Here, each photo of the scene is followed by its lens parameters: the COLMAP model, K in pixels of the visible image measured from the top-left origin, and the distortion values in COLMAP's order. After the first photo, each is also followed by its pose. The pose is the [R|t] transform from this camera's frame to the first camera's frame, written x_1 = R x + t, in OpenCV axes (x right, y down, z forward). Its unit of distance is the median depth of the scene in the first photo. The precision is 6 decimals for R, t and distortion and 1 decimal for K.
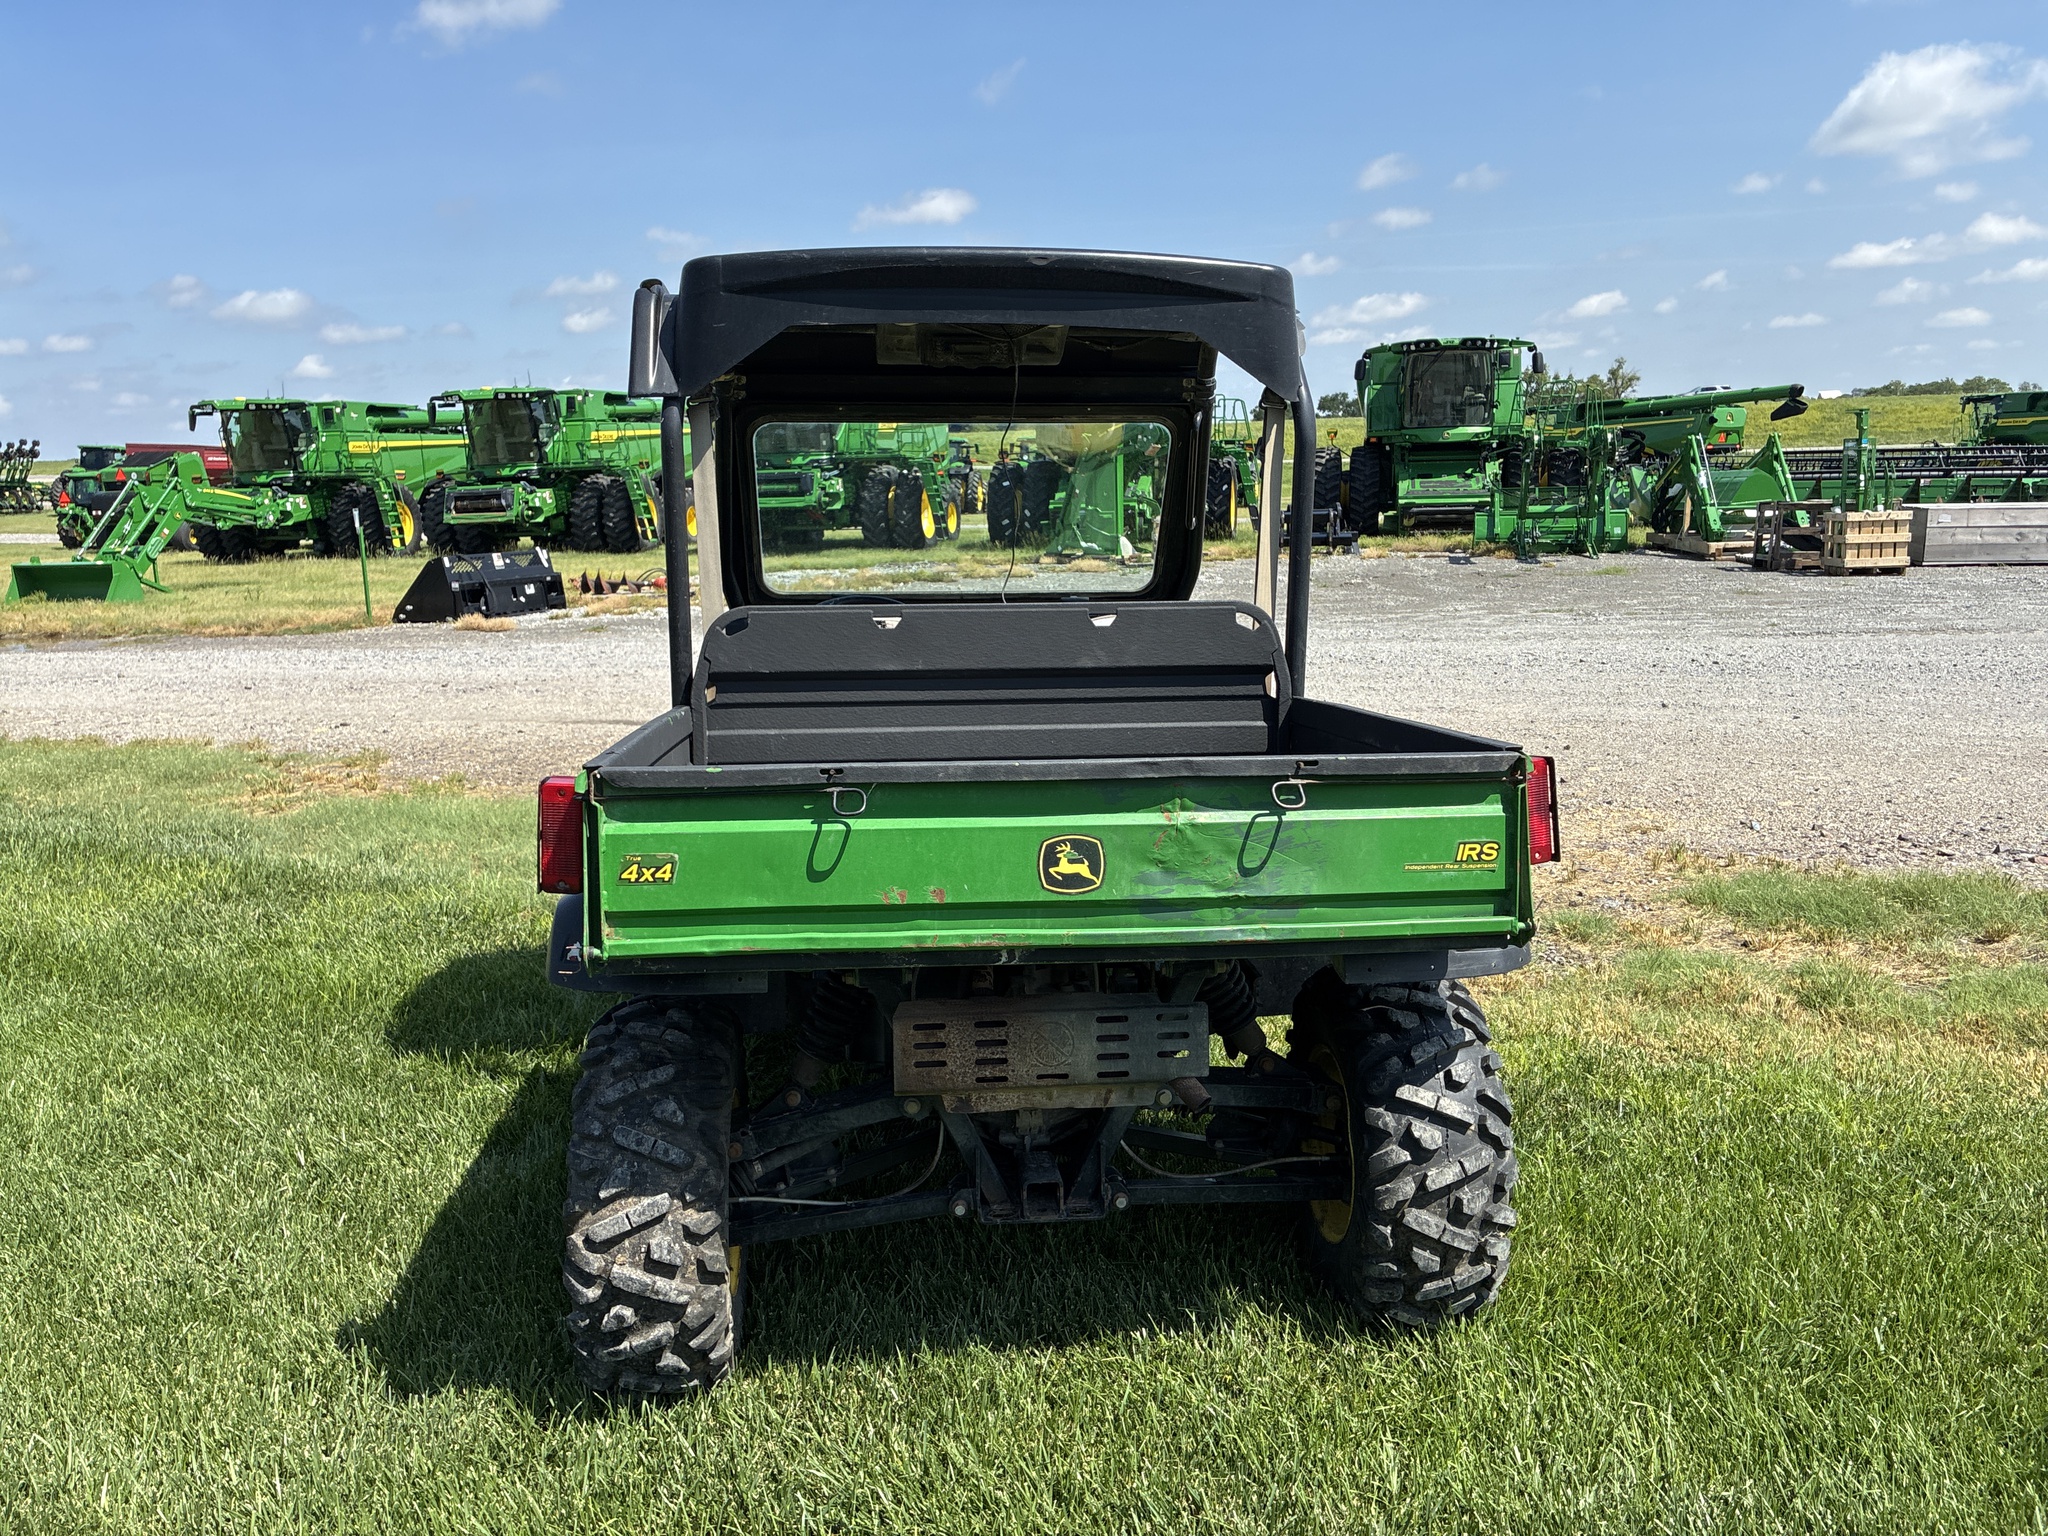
lens RADIAL K [[1660.4, 0, 830.4], [0, 1660.4, 726.3], [0, 0, 1]] dist [0.101368, -0.112576]
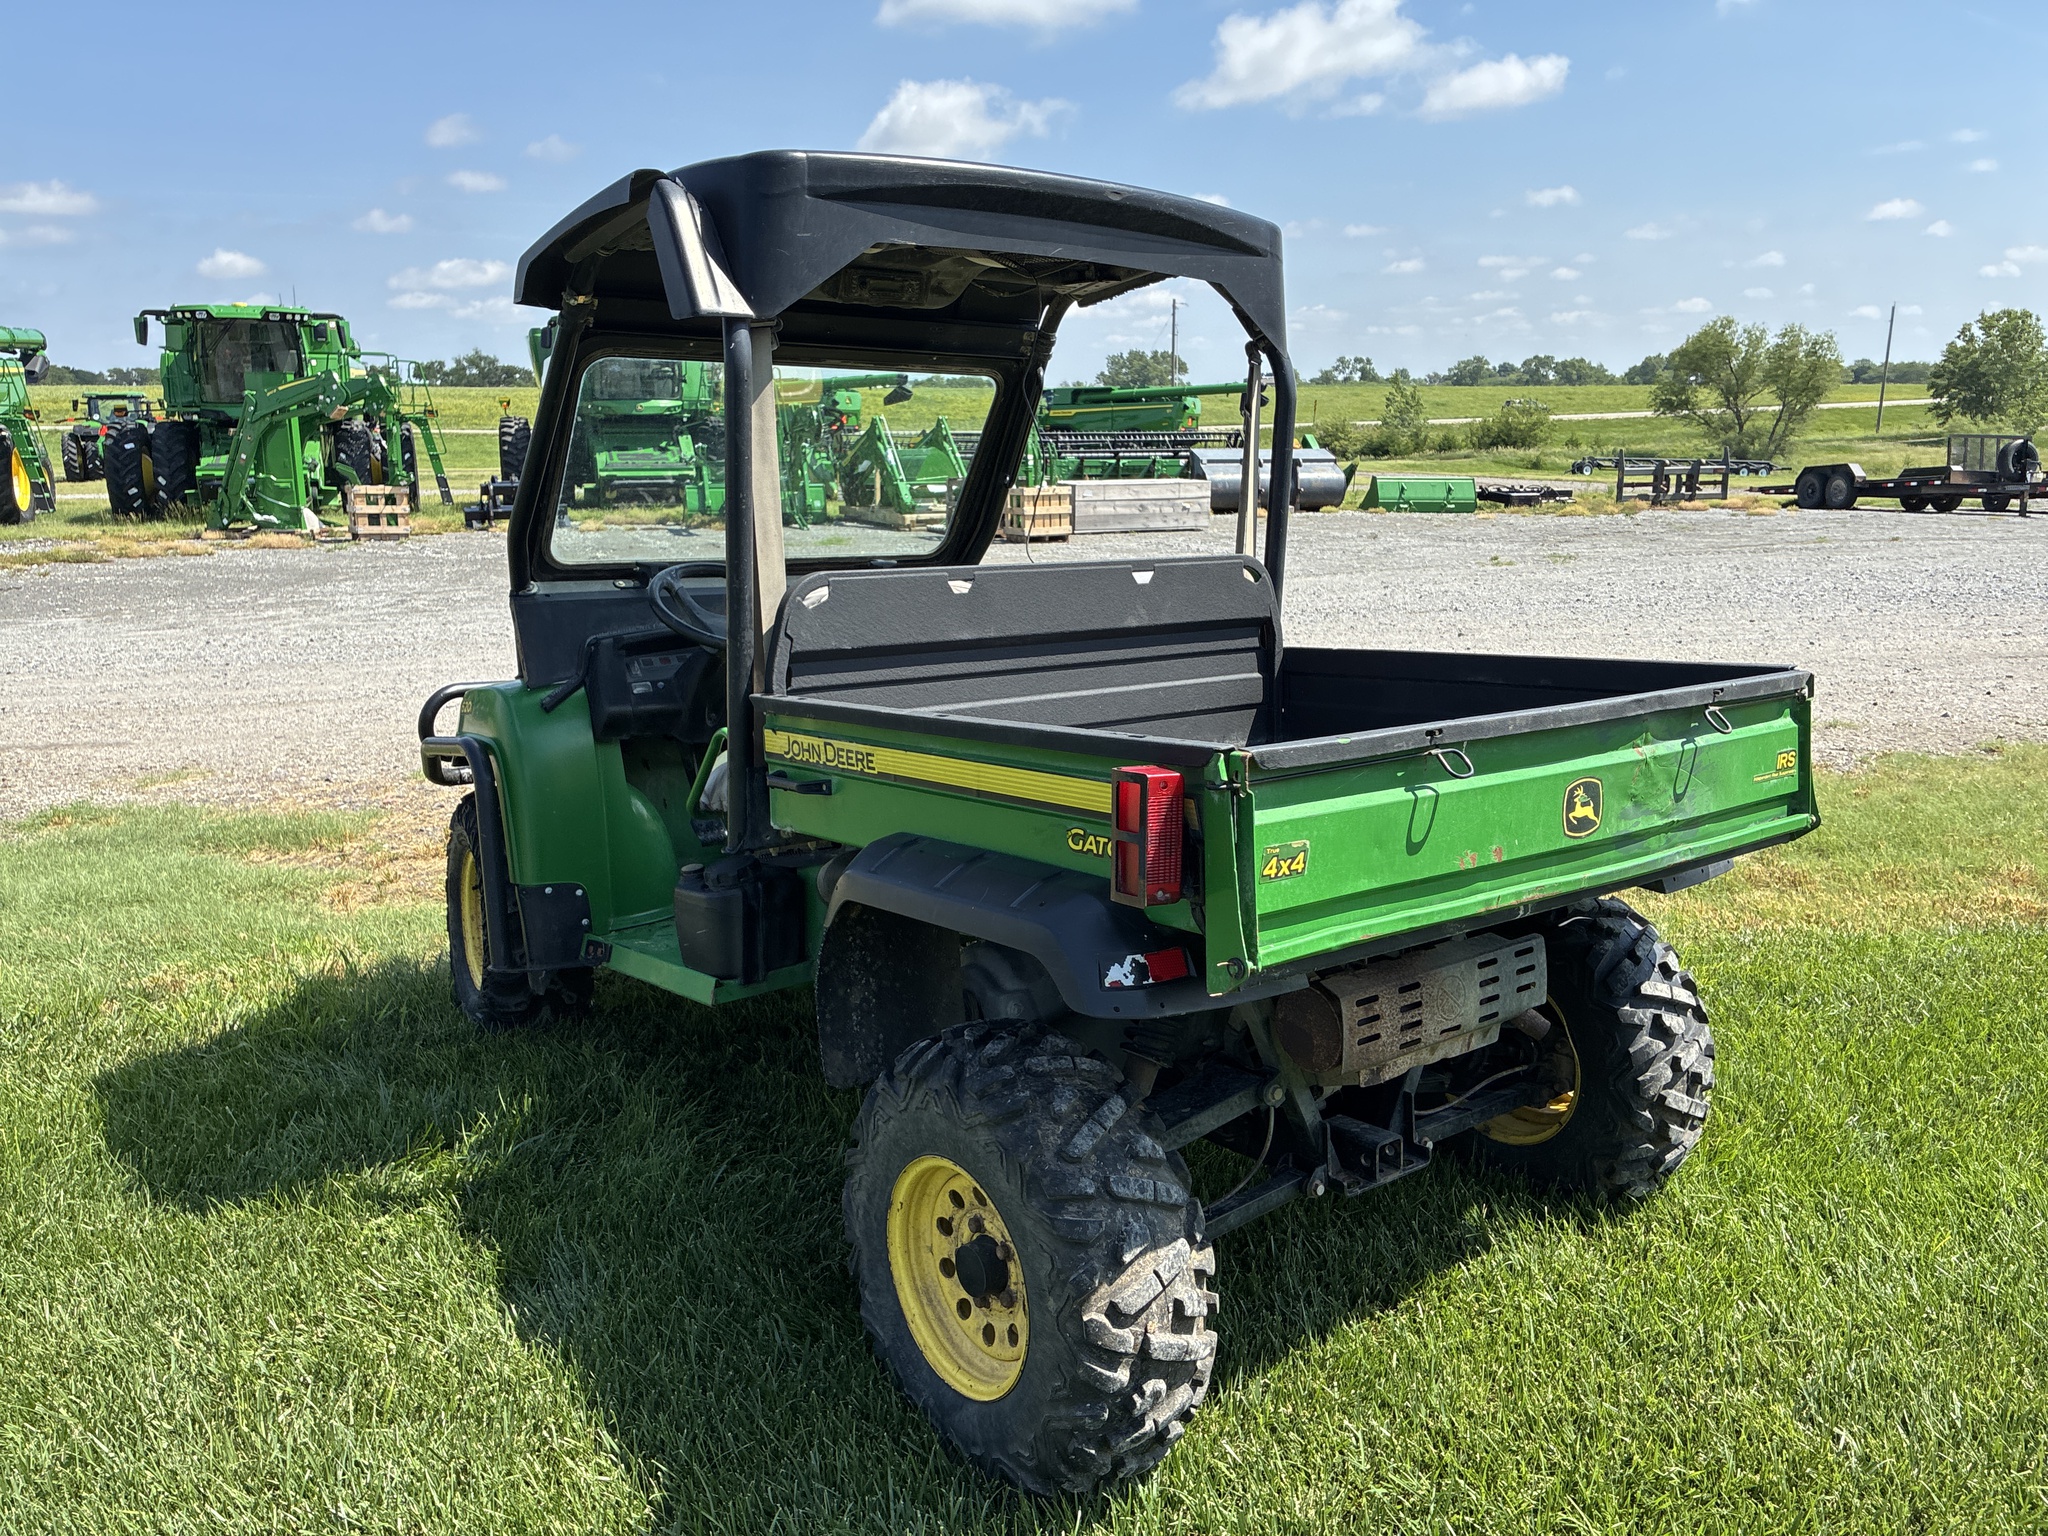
lens RADIAL K [[1725.2, 0, 1034.6], [0, 1725.2, 737.2], [0, 0, 1]] dist [0.084622, -0.135413]
pose [[0.818613, -0.079946, 0.568754, -0.391525], [0.070321, 0.996766, 0.038894, -0.012567], [-0.570024, 0.008157, 0.821587, 0.179868]]
